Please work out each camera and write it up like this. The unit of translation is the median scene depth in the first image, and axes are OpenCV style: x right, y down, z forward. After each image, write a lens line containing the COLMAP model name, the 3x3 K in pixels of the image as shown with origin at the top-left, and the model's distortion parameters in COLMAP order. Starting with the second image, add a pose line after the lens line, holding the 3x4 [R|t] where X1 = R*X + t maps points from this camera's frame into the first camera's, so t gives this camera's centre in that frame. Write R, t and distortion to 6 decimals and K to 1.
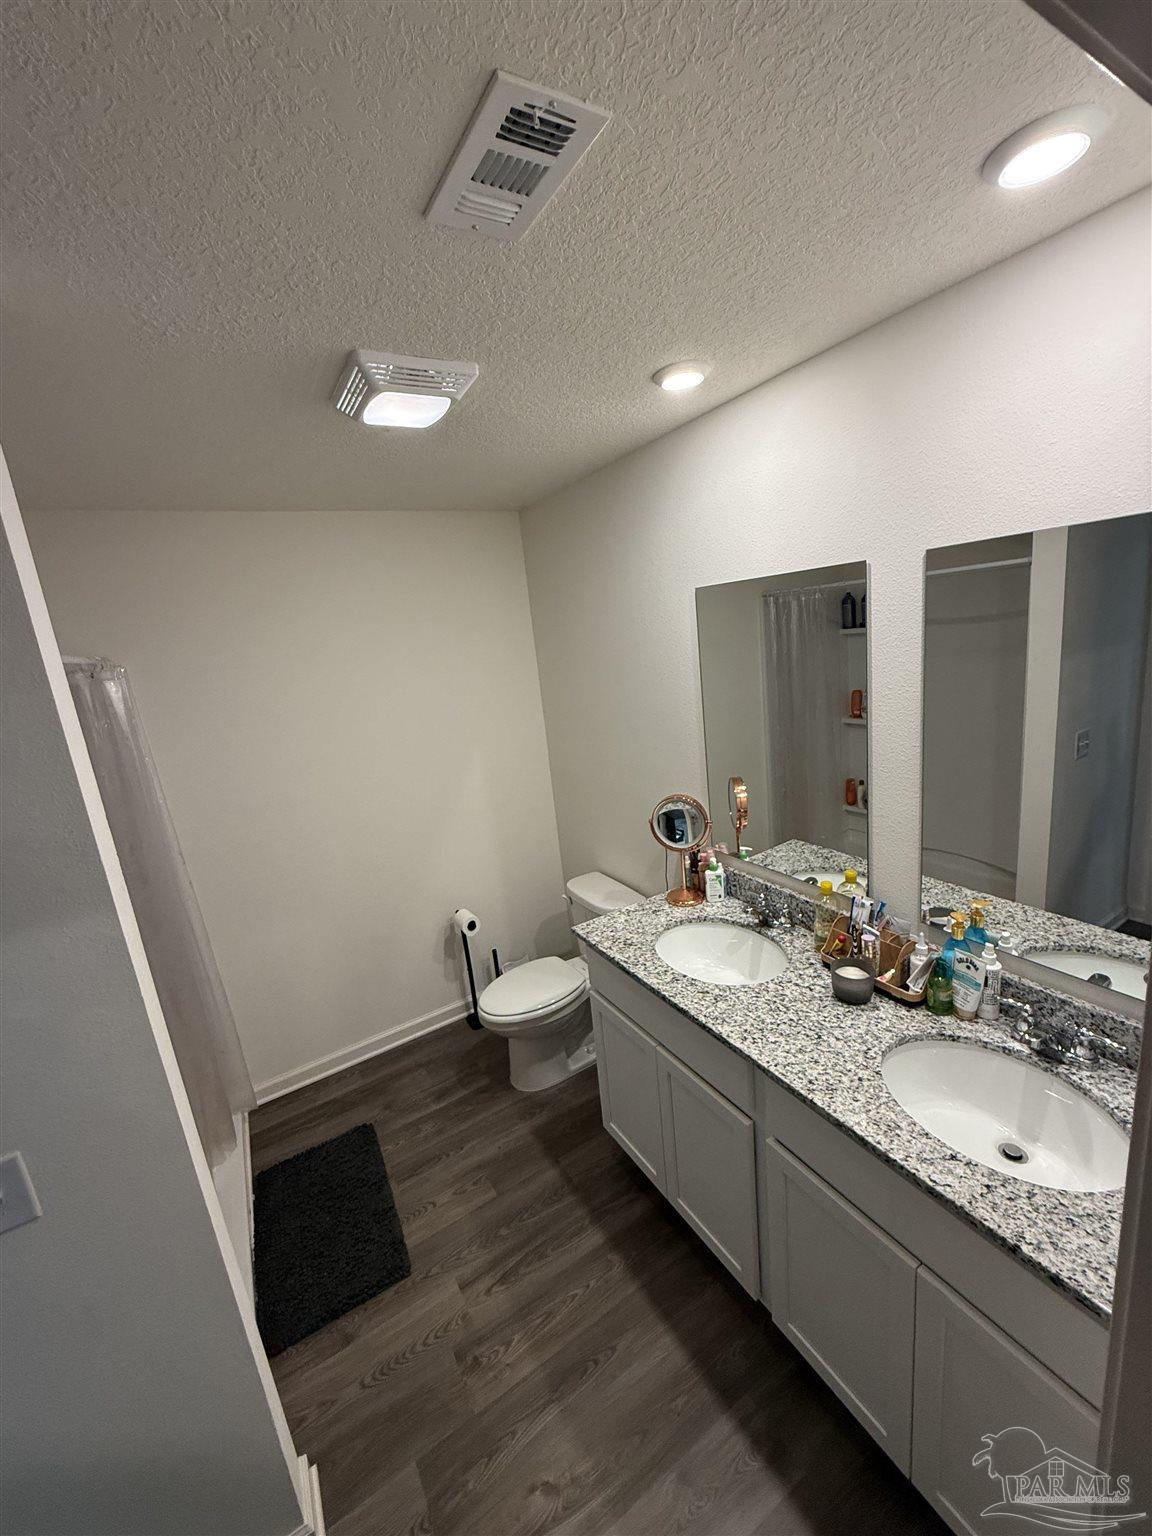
lens RADIAL K [[611.1, 0, 578.1], [0, 611.1, 766.2], [0, 0, 1]] dist [0.003496, -0.000982]
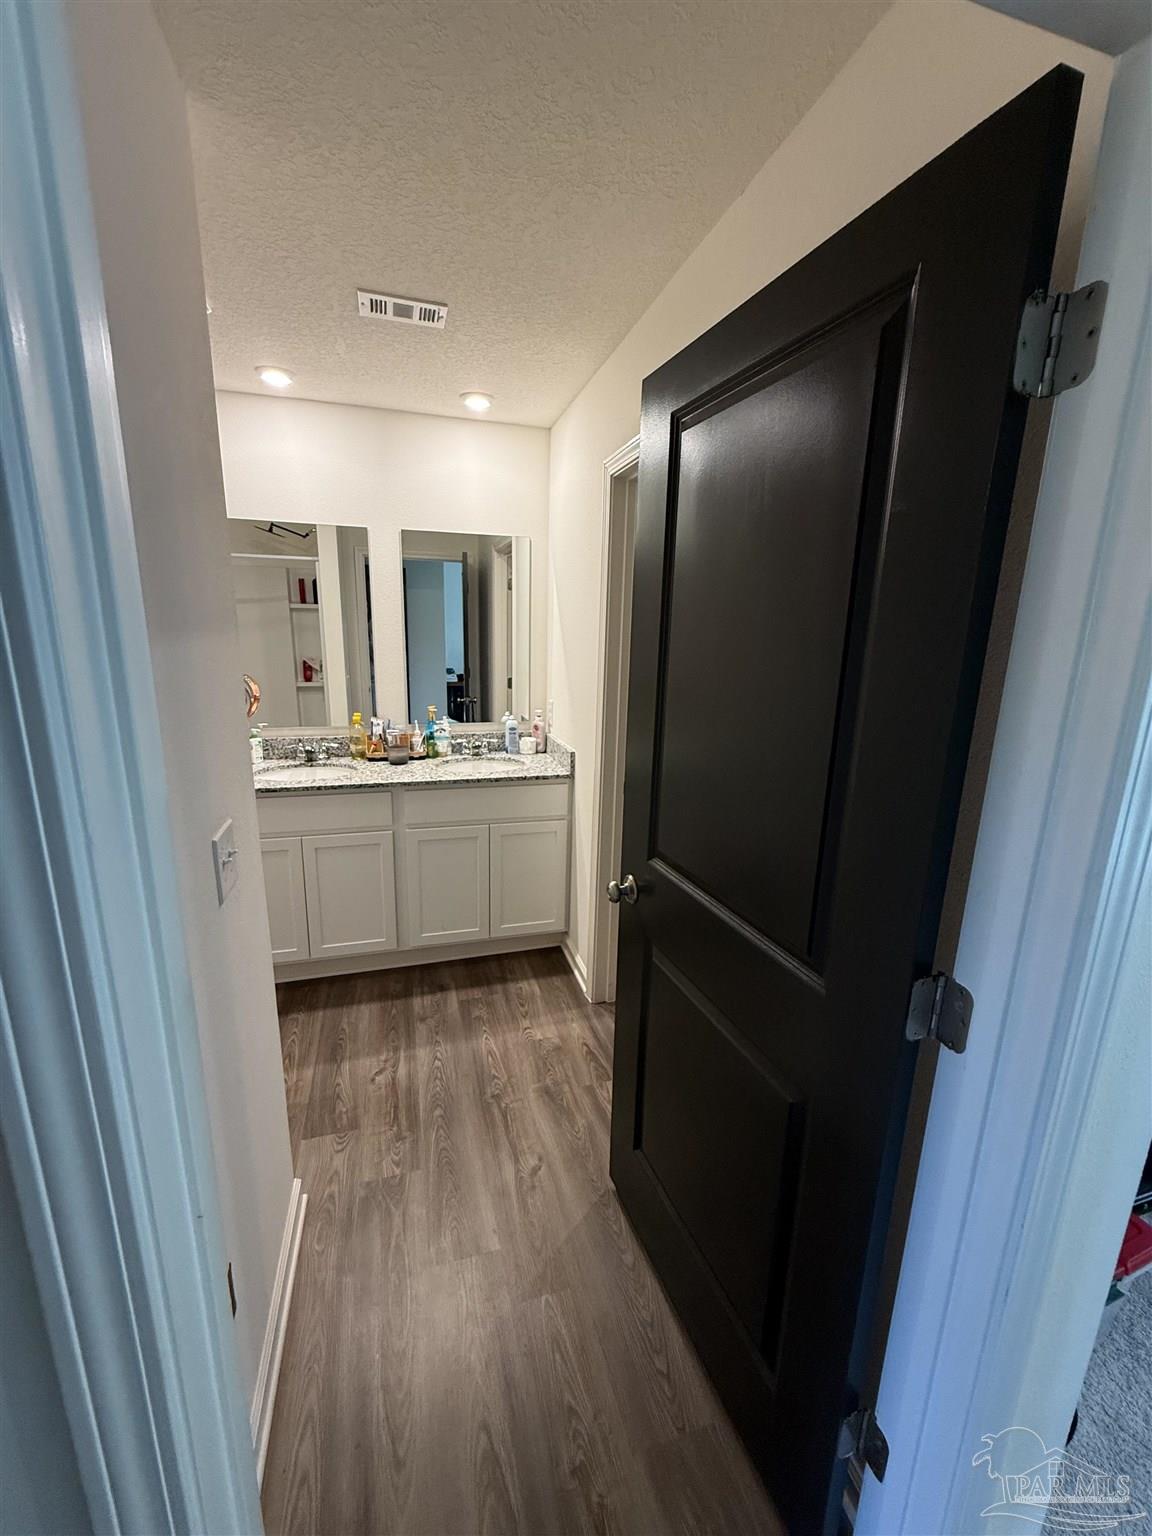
lens RADIAL K [[611.1, 0, 569.6], [0, 611.1, 763.8], [0, 0, 1]] dist [0.003496, -0.000982]
pose [[0.262169, -0.104072, 0.959394, -1.244408], [0.163617, 0.984568, 0.062093, 0.362014], [-0.951051, 0.140694, 0.275151, 0.000042]]
